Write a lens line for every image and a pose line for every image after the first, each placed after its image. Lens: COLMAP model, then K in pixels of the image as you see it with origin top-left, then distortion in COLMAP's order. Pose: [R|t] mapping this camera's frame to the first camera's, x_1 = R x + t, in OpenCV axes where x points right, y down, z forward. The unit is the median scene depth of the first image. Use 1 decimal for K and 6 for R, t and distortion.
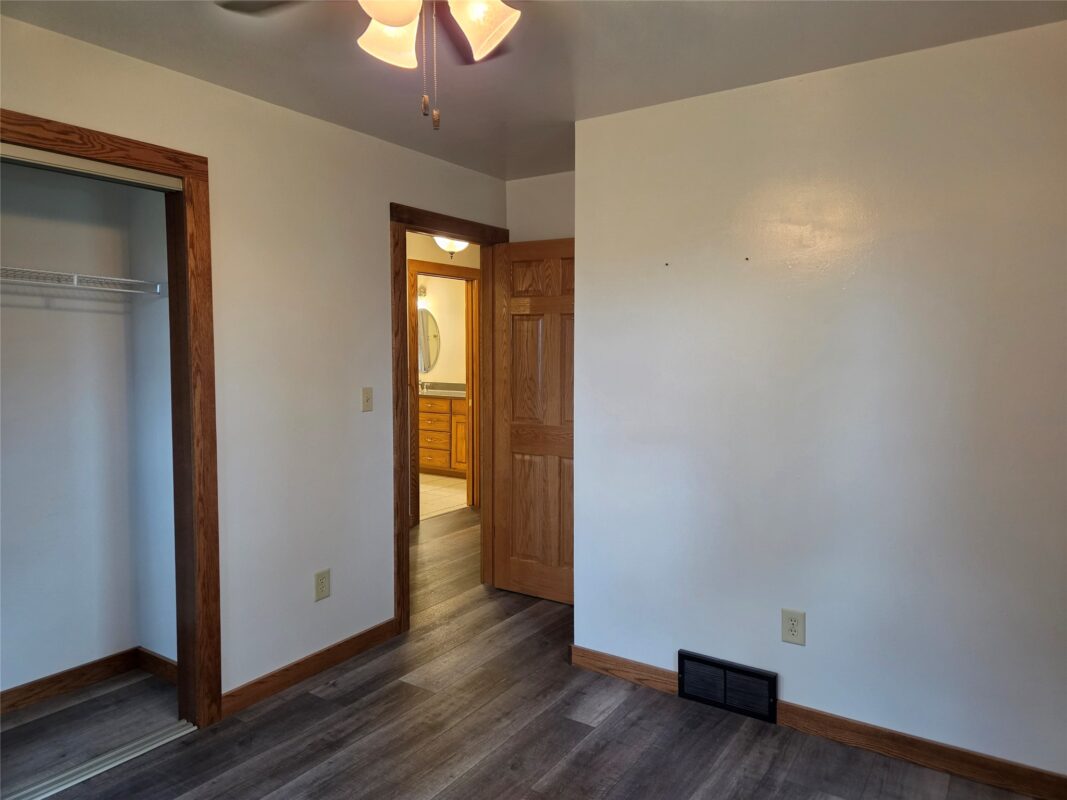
lens RADIAL K [[715.7, 0, 533.5], [0, 715.7, 400.0], [0, 0, 1]] dist [0.087978, -0.070980]
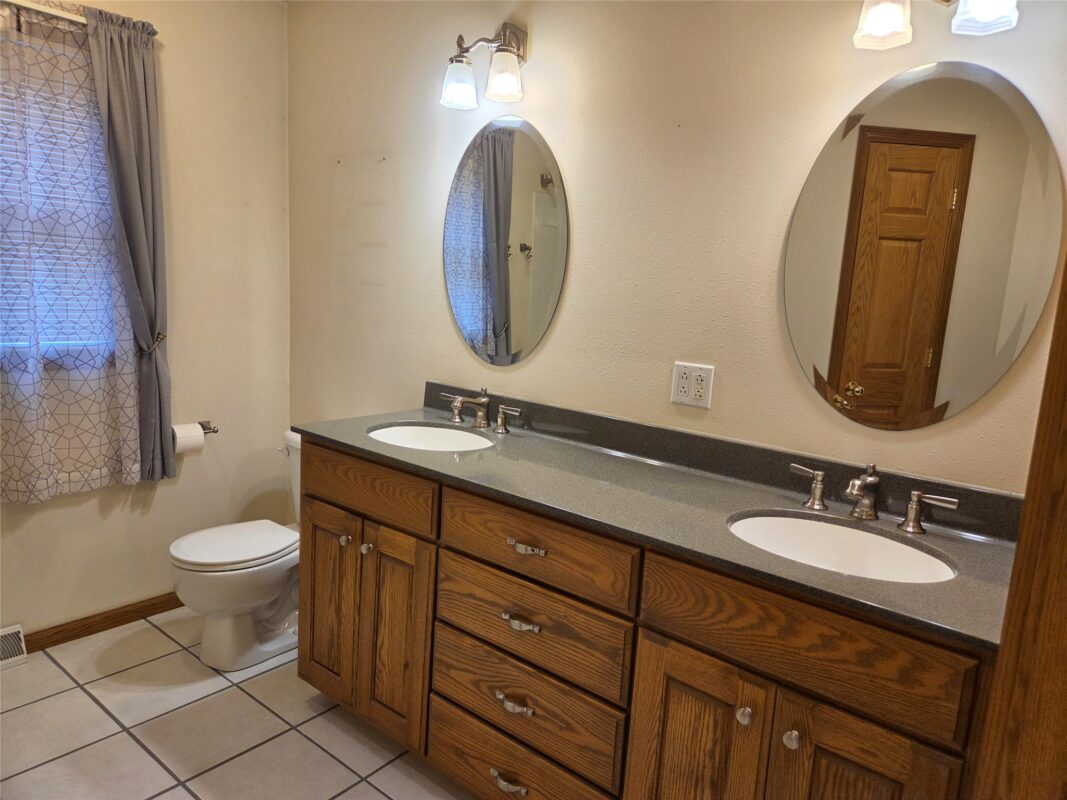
lens RADIAL K [[715.7, 0, 533.5], [0, 715.7, 400.0], [0, 0, 1]] dist [0.087978, -0.070980]
pose [[0.994969, 0.071026, -0.070656, -0.132371], [-0.064091, 0.993316, 0.095996, -0.057922], [0.077002, -0.090985, 0.992871, 0.803353]]
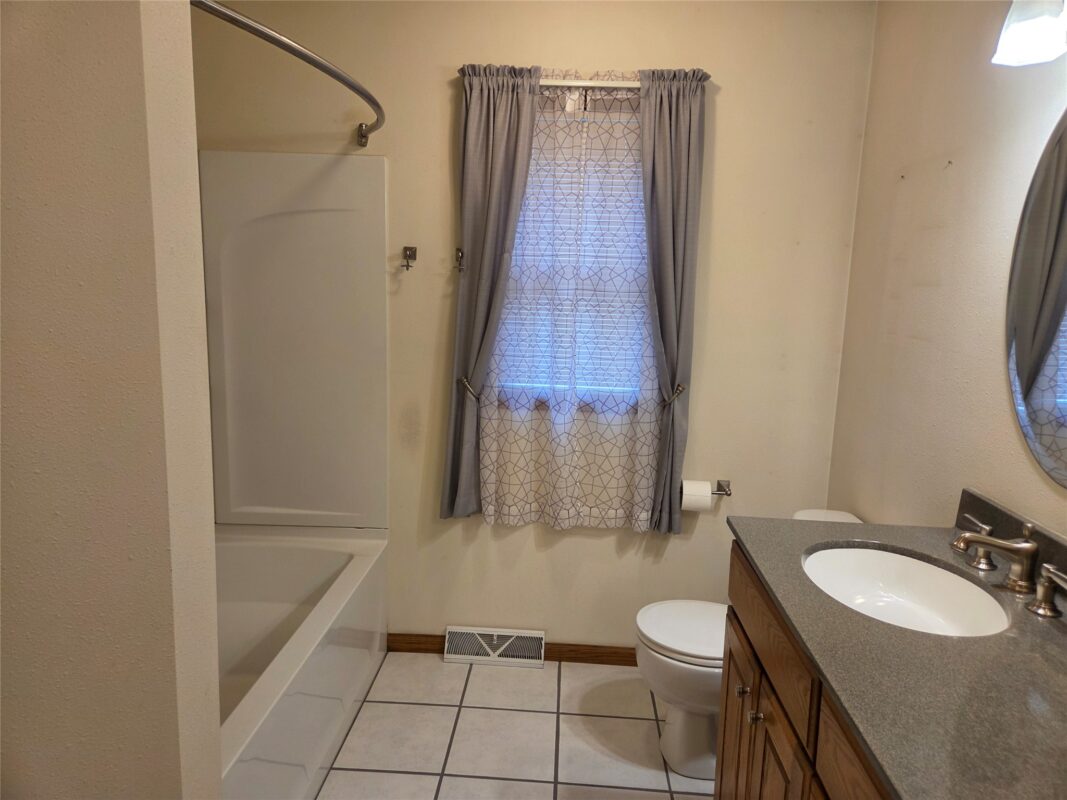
lens RADIAL K [[702.3, 0, 534.5], [0, 702.3, 389.3], [0, 0, 1]] dist [0.092568, -0.109317]
pose [[0.518115, 0.146785, -0.842621, -0.093976], [-0.089573, 0.989059, 0.117217, -0.075530], [0.850607, 0.014744, 0.525594, 0.911755]]
